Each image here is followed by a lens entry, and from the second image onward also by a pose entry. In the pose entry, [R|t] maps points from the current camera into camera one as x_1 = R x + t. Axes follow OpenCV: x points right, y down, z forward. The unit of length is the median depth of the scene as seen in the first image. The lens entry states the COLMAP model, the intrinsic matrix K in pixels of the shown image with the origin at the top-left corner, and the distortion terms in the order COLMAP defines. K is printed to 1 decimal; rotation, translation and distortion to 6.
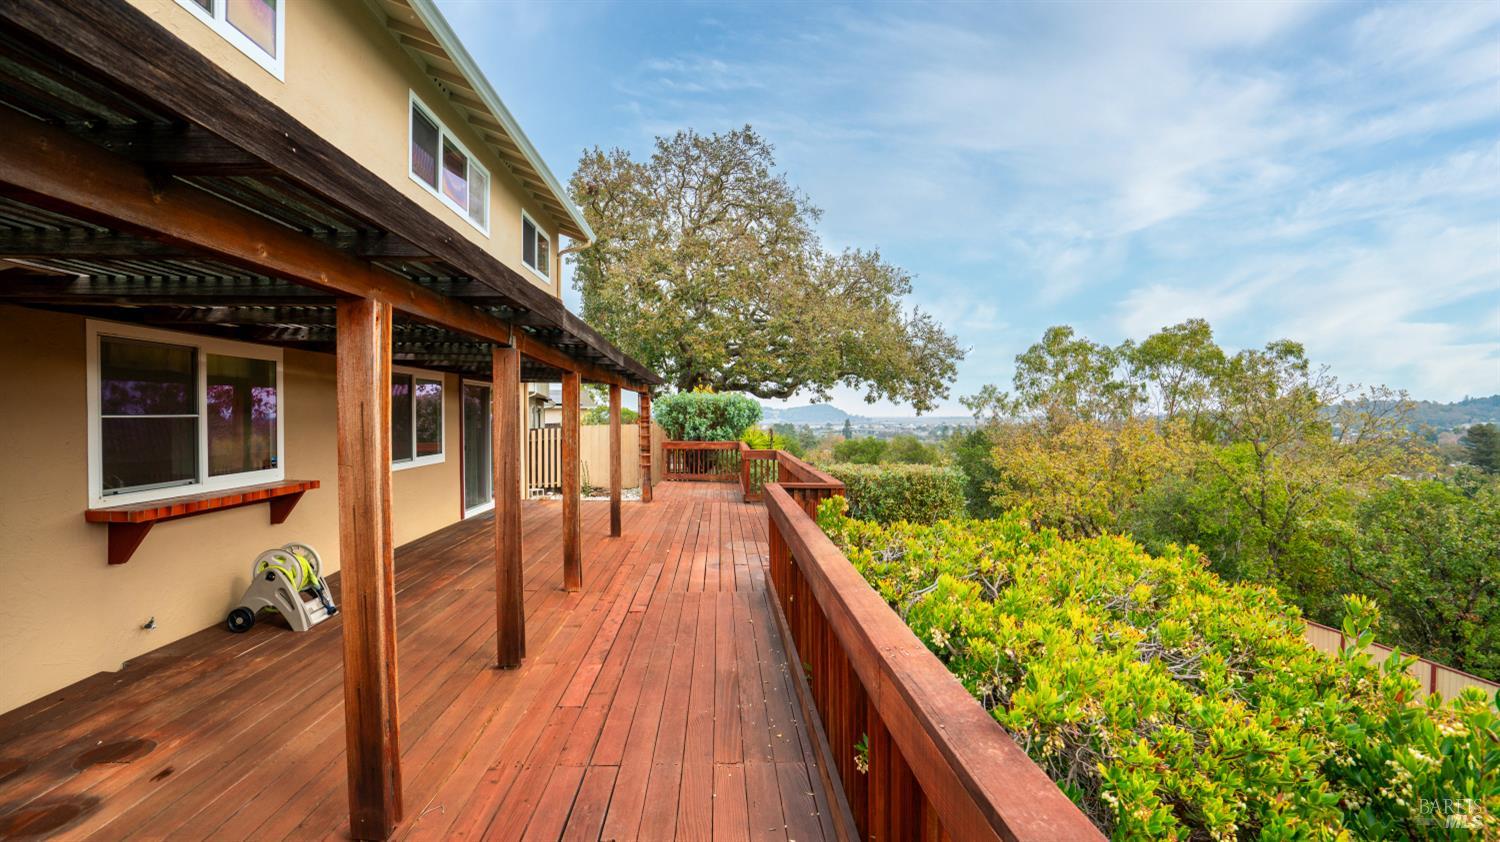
lens RADIAL K [[679.2, 0, 747.8], [0, 679.2, 412.5], [0, 0, 1]] dist [-0.040795, 0.012681]
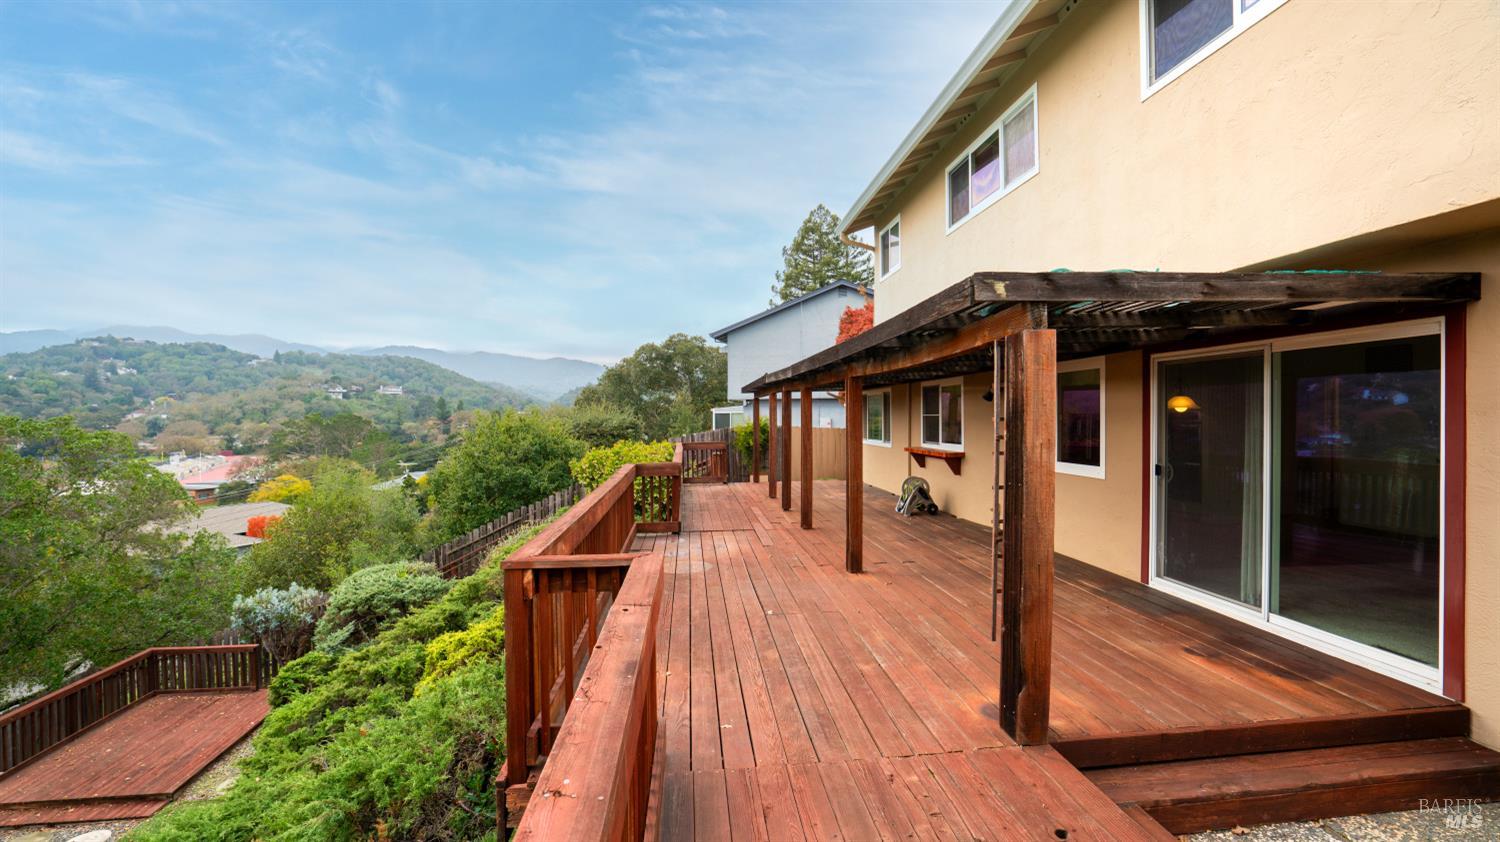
lens RADIAL K [[679.2, 0, 747.8], [0, 679.2, 412.5], [0, 0, 1]] dist [-0.040795, 0.012681]
pose [[-0.998979, 0.015850, -0.042303, -0.042415], [0.016096, 0.999856, -0.005465, -0.000910], [0.042211, -0.006140, -0.999090, 2.023162]]
